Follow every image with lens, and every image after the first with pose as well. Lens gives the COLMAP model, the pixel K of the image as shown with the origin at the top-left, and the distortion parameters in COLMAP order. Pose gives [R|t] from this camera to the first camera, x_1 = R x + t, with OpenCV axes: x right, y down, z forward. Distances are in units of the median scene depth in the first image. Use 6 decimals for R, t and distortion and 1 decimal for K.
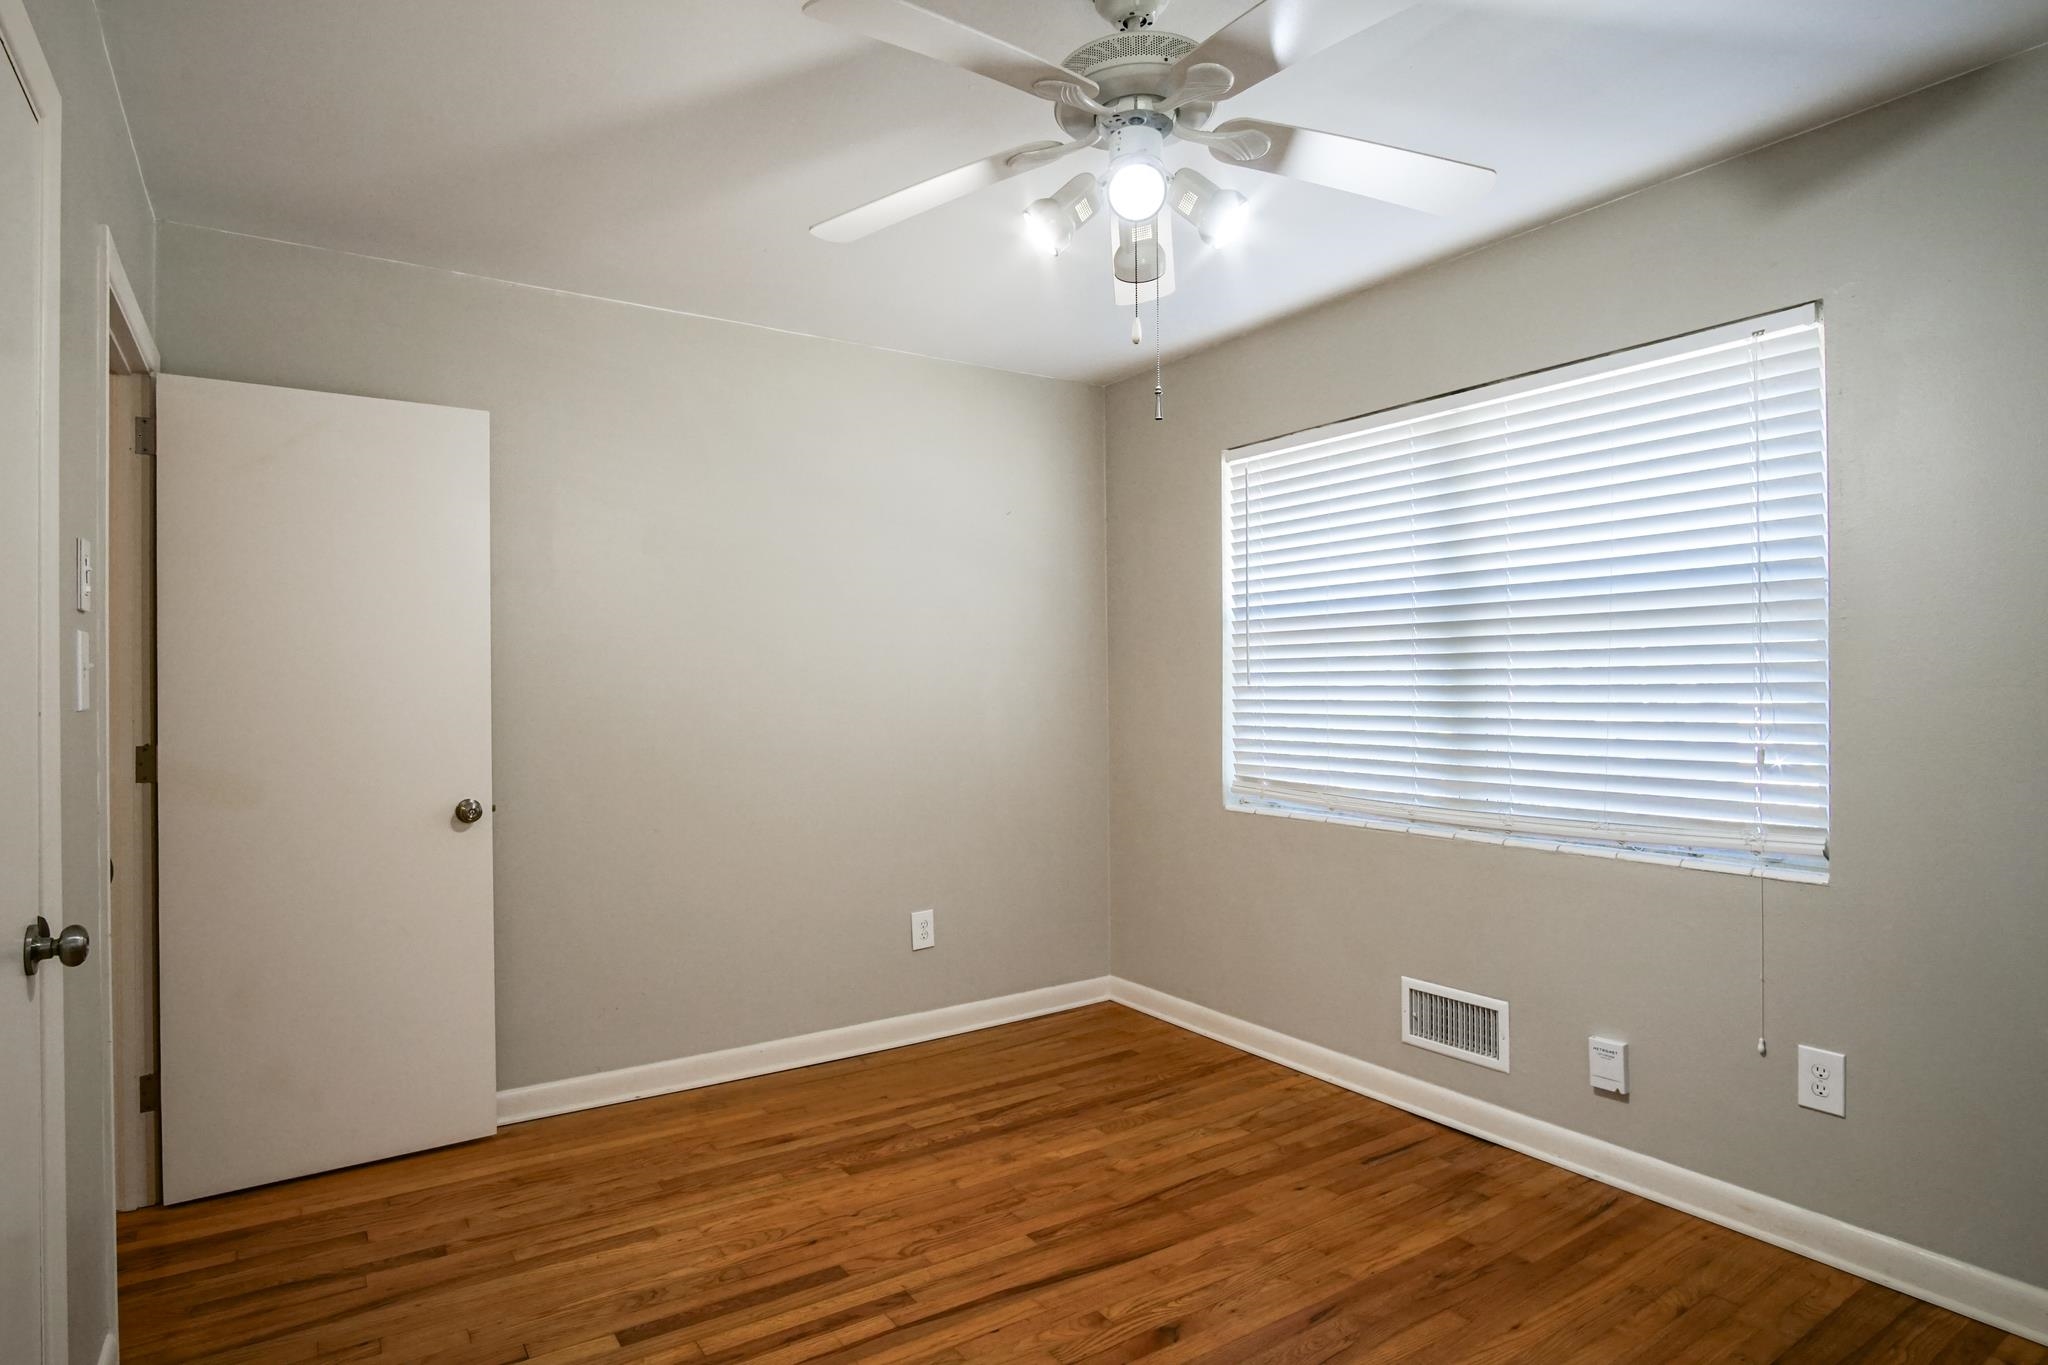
lens RADIAL K [[1117.2, 0, 1027.8], [0, 1117.2, 685.2], [0, 0, 1]] dist [-0.017738, 0.007444]
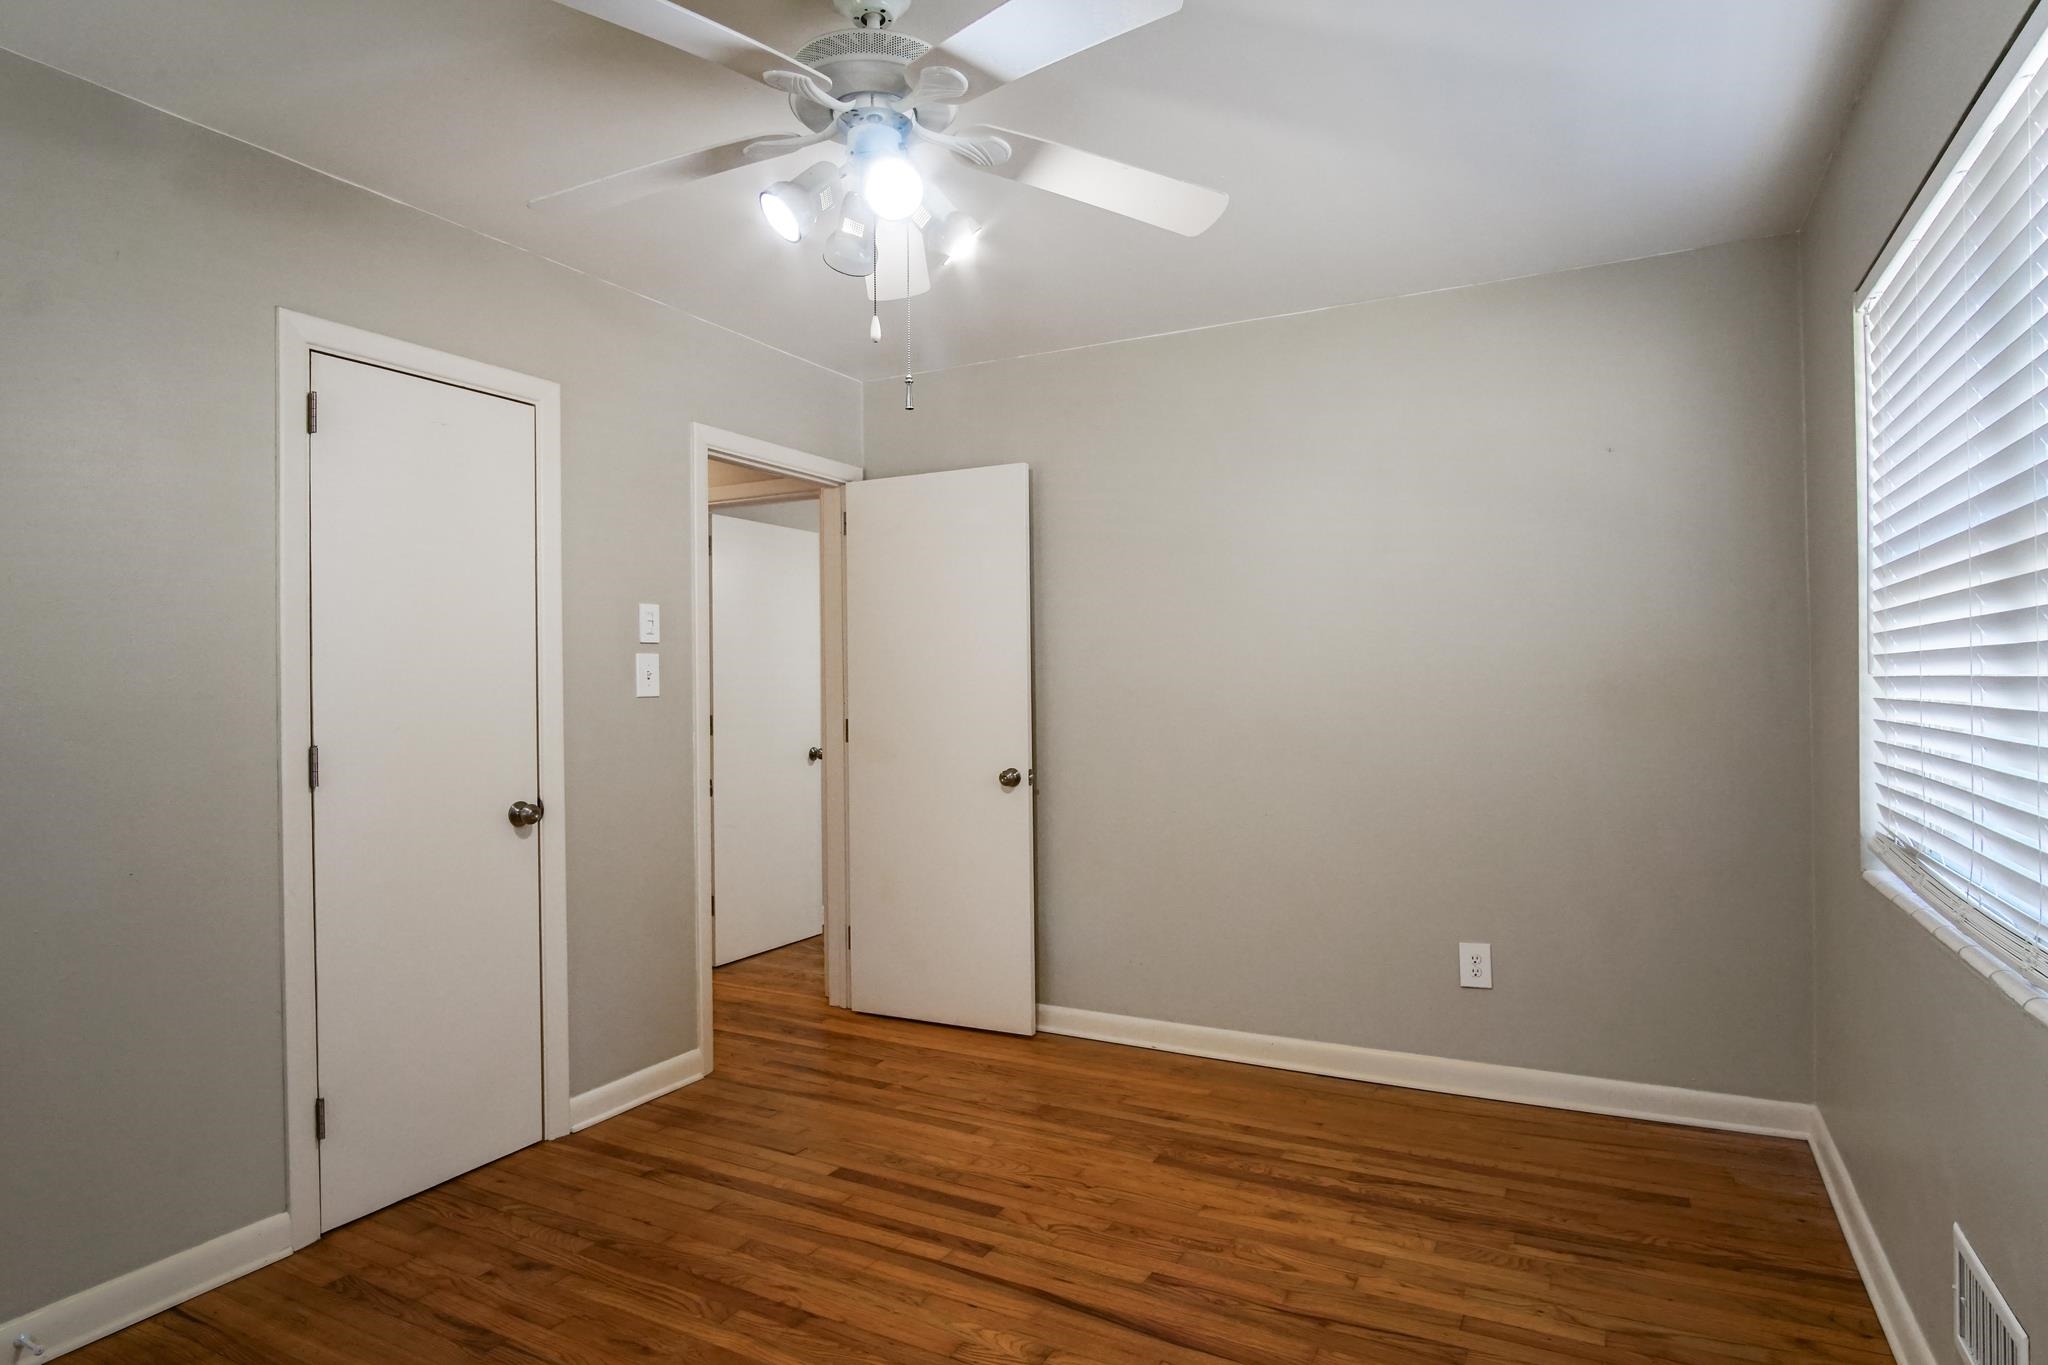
lens RADIAL K [[1117.2, 0, 1010.0], [0, 1117.2, 681.5], [0, 0, 1]] dist [-0.017738, 0.007444]
pose [[0.476481, -0.001859, -0.879183, 0.630028], [0.008910, 0.999957, 0.002714, -0.001906], [0.879139, -0.009127, 0.476477, 0.380664]]
